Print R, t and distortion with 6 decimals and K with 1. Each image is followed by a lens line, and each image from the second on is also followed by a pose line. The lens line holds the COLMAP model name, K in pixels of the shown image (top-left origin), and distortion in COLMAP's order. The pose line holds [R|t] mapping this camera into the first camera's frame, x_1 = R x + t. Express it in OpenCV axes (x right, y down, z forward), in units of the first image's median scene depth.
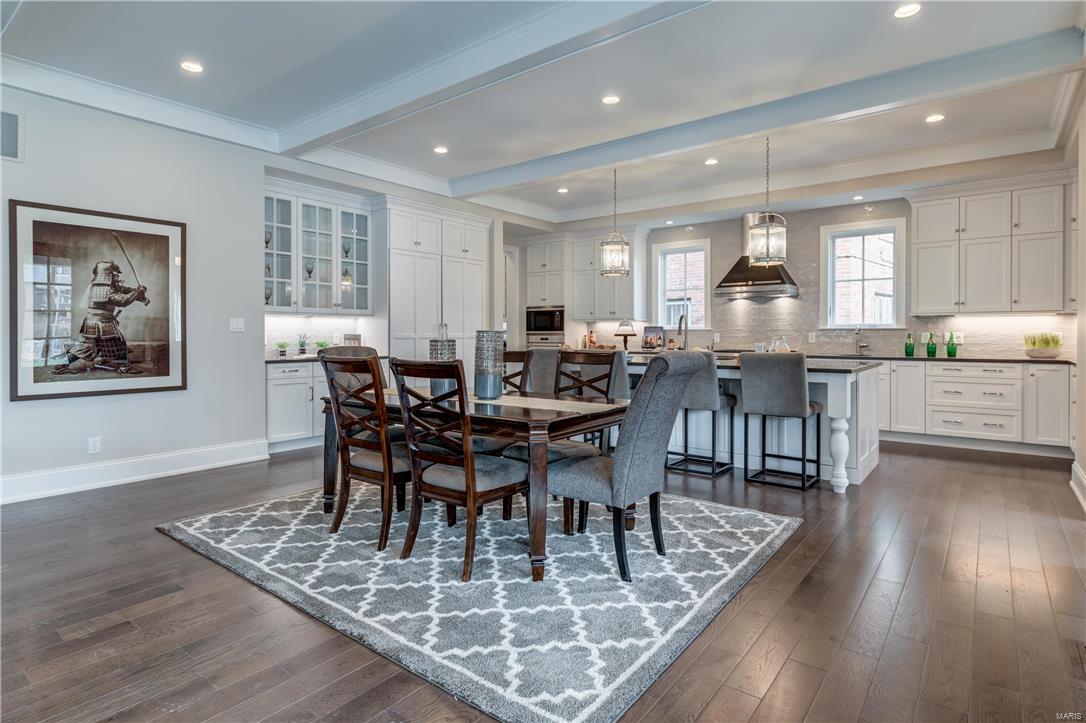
lens RADIAL K [[569.8, 0, 541.2], [0, 569.8, 340.5], [0, 0, 1]] dist [-0.000937, -0.000023]
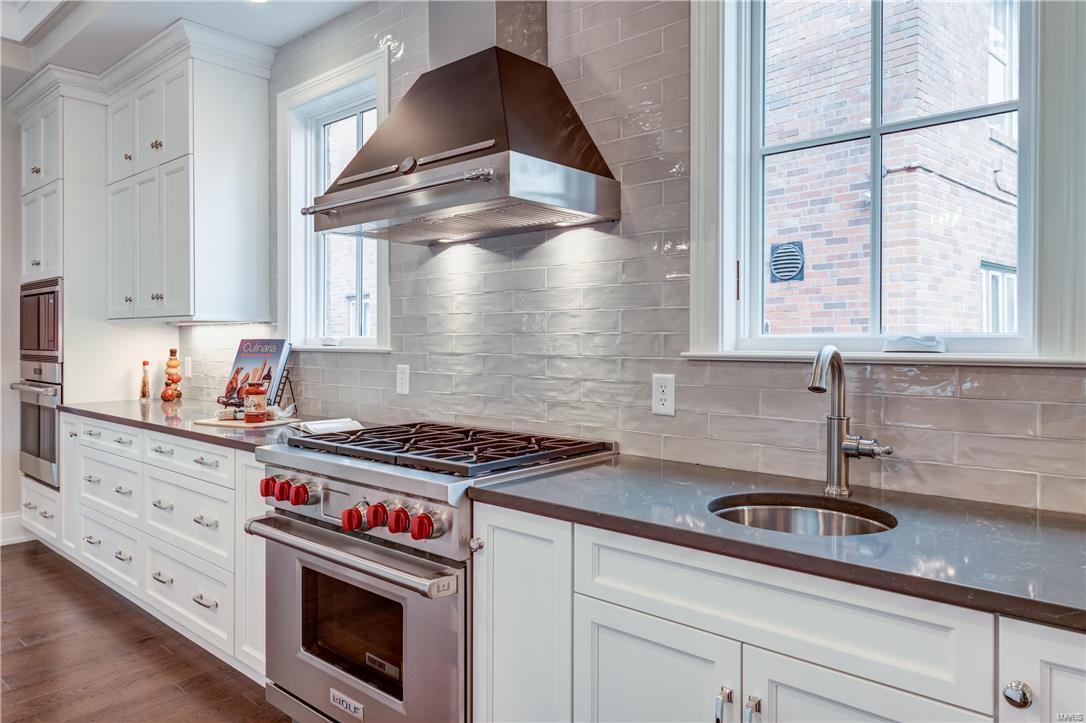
lens RADIAL K [[692.6, 0, 544.9], [0, 692.6, 345.7], [0, 0, 1]] dist [-0.008714, -0.001897]
pose [[0.998860, 0.003754, -0.047581, 0.490492], [-0.004009, 0.999978, -0.005255, -0.025431], [0.047560, 0.005439, 0.998854, 0.793661]]
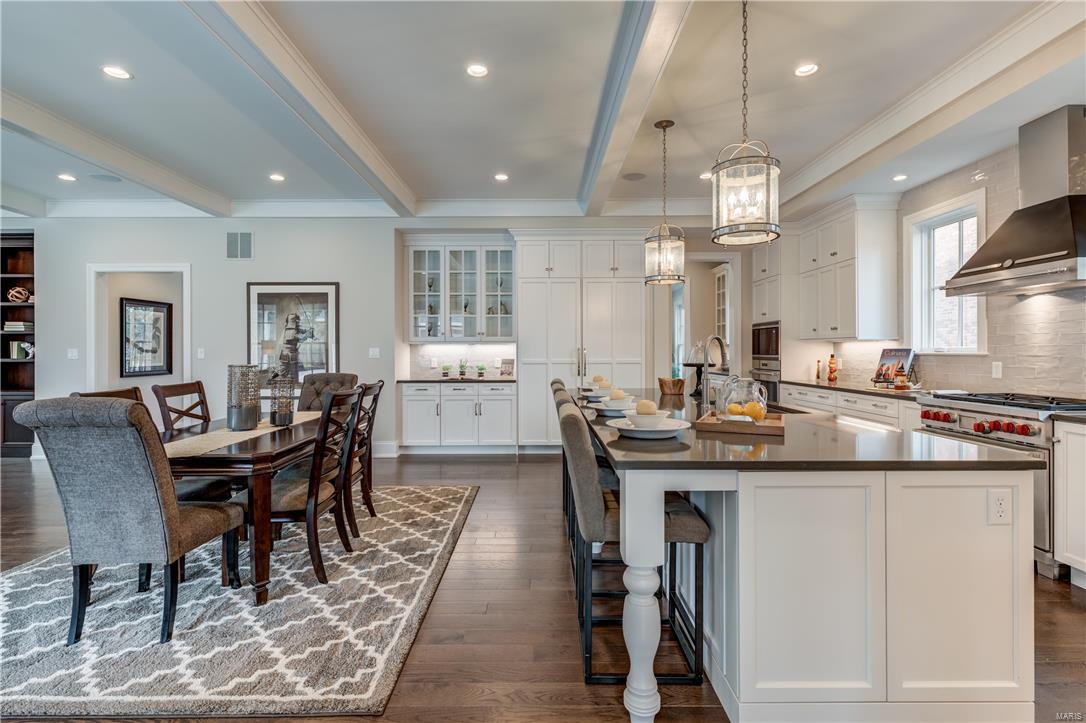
lens RADIAL K [[524.1, 0, 545.5], [0, 524.1, 352.8], [0, 0, 1]] dist [0.004703, 0.000050]
pose [[0.617064, 0.001284, -0.786912, 0.535596], [-0.005664, 0.999980, -0.002809, -0.021410], [0.786892, 0.006191, 0.617059, 0.444132]]
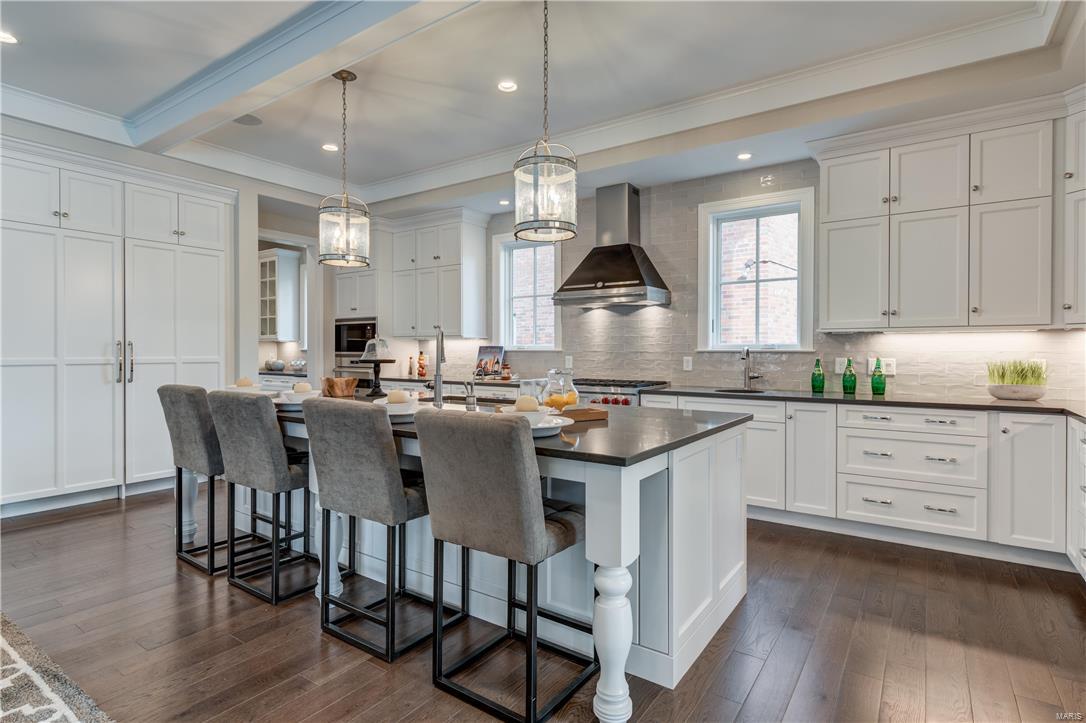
lens RADIAL K [[546.4, 0, 538.6], [0, 546.4, 356.4], [0, 0, 1]] dist [0.002013, -0.000266]
pose [[0.998656, 0.002279, 0.051776, 0.288161], [-0.002231, 0.999997, -0.000987, -0.014093], [-0.051779, 0.000870, 0.998658, 0.379097]]
